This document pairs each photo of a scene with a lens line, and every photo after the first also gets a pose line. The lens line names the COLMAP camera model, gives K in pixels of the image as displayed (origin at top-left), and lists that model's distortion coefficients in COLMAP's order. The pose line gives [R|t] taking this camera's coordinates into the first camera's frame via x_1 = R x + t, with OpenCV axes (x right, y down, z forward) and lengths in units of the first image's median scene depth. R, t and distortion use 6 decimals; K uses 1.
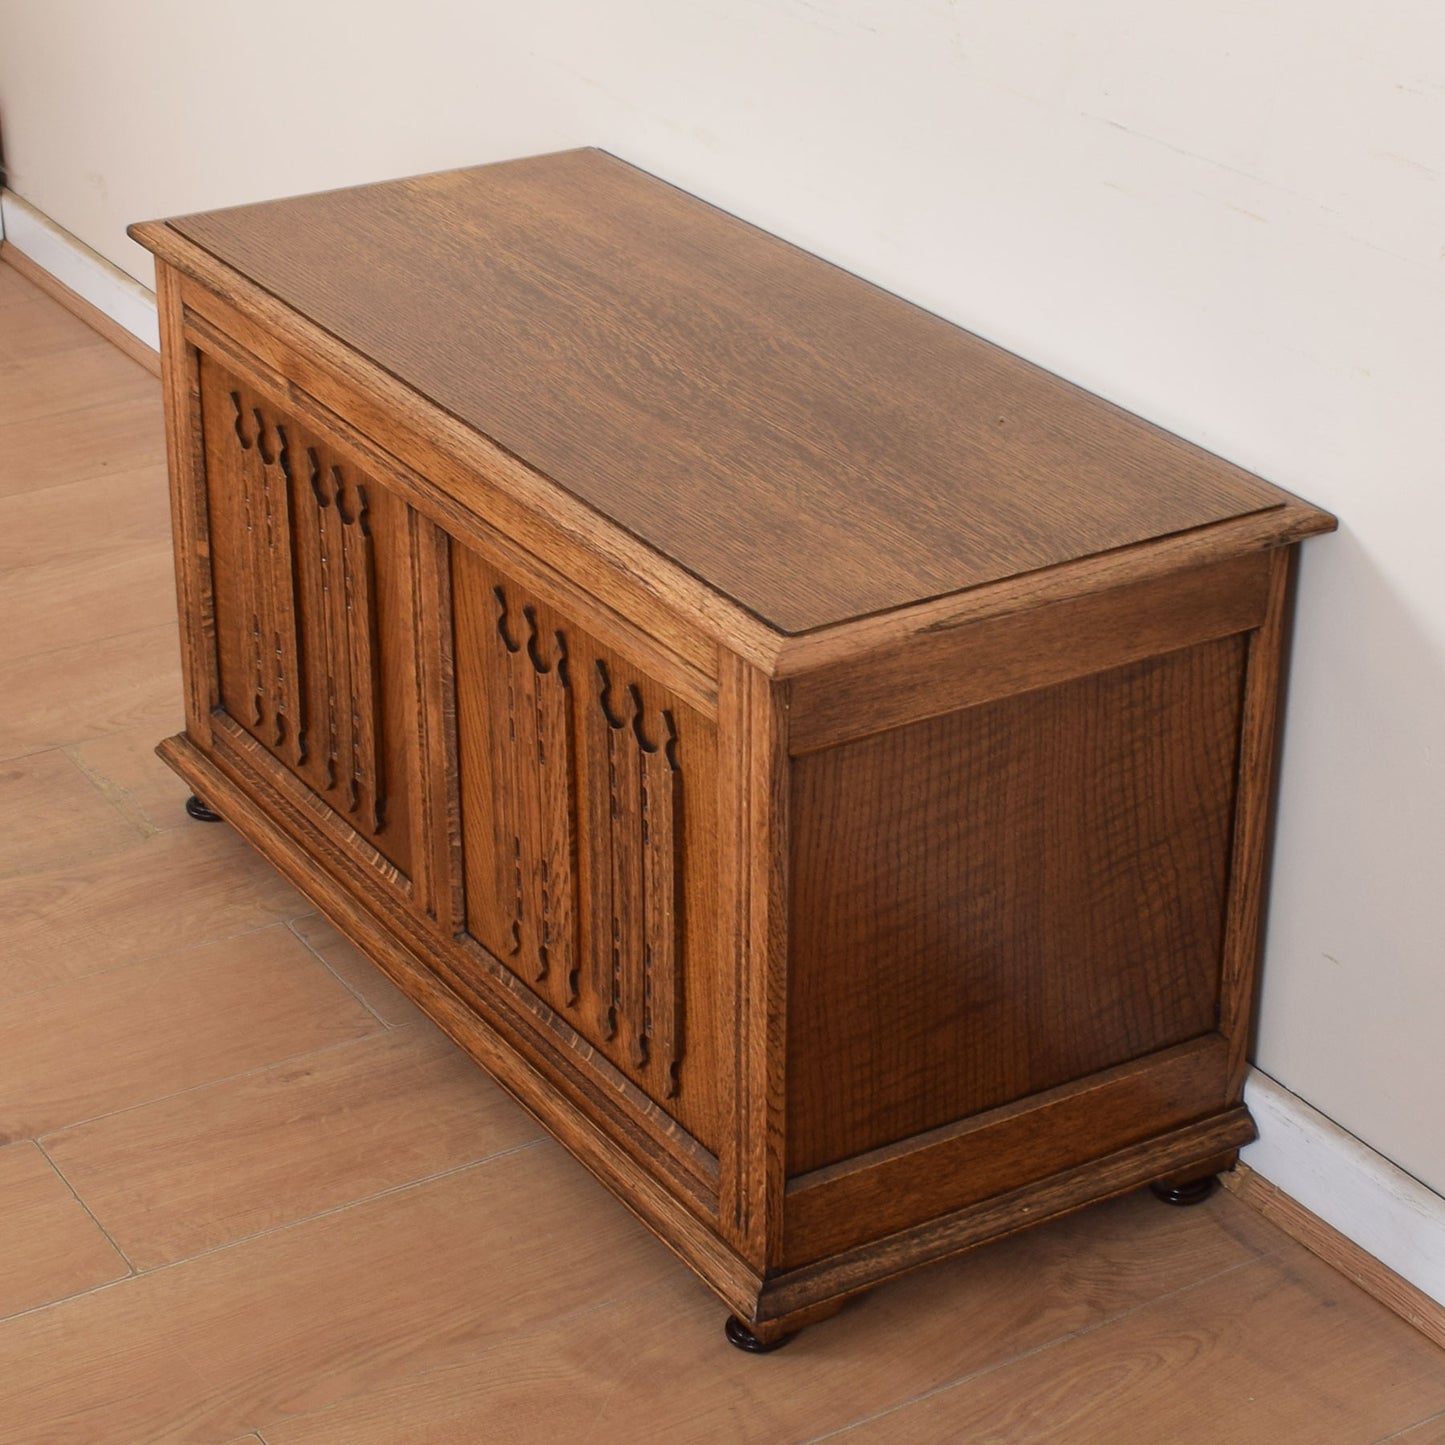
lens RADIAL K [[3303.6, 0, 762.9], [0, 3303.6, 722.0], [0, 0, 1]] dist [-0.082562, 0.001717]
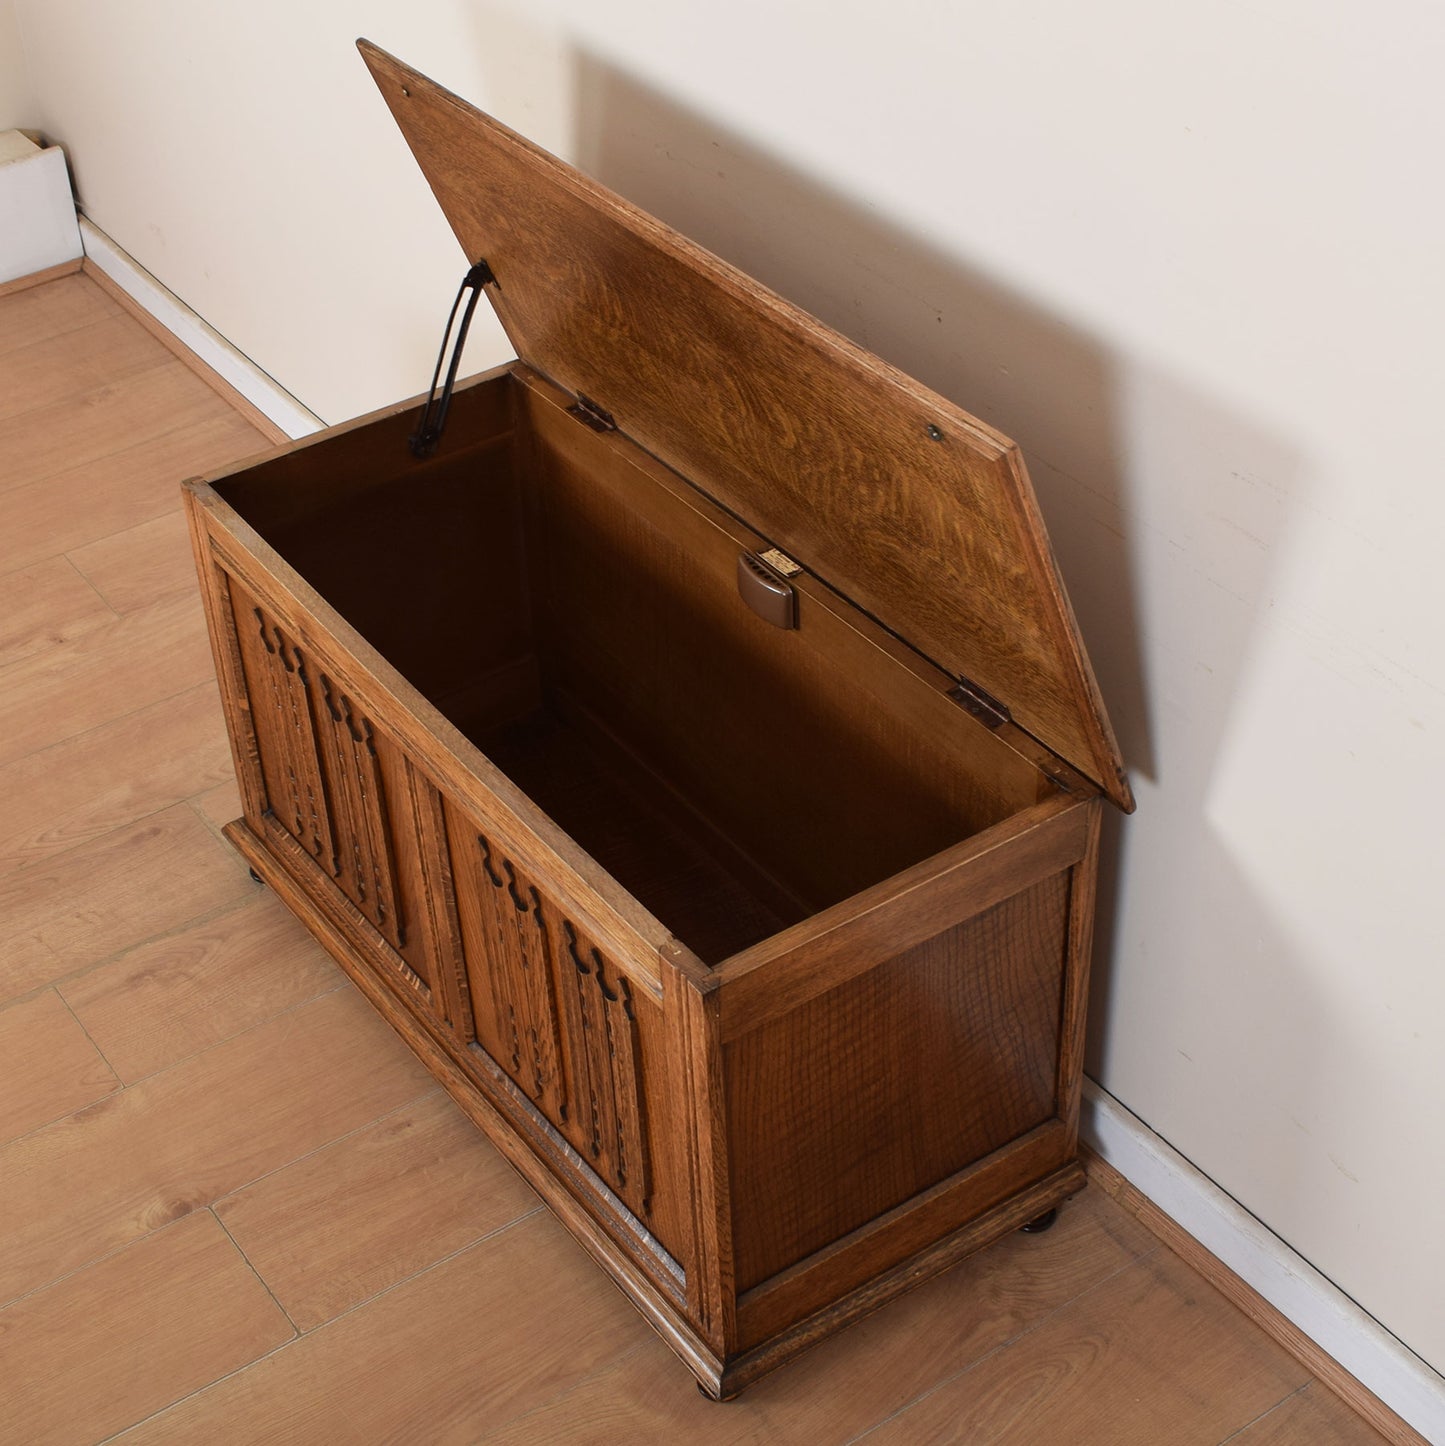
lens RADIAL K [[2480.8, 0, 722.5], [0, 2480.8, 723.0], [0, 0, 1]] dist [-0.095357, -0.024947]
pose [[0.997949, -0.063514, 0.008020, 0.007657], [0.060786, 0.979392, 0.192607, -0.262759], [-0.020088, -0.191724, 0.981243, 0.070290]]
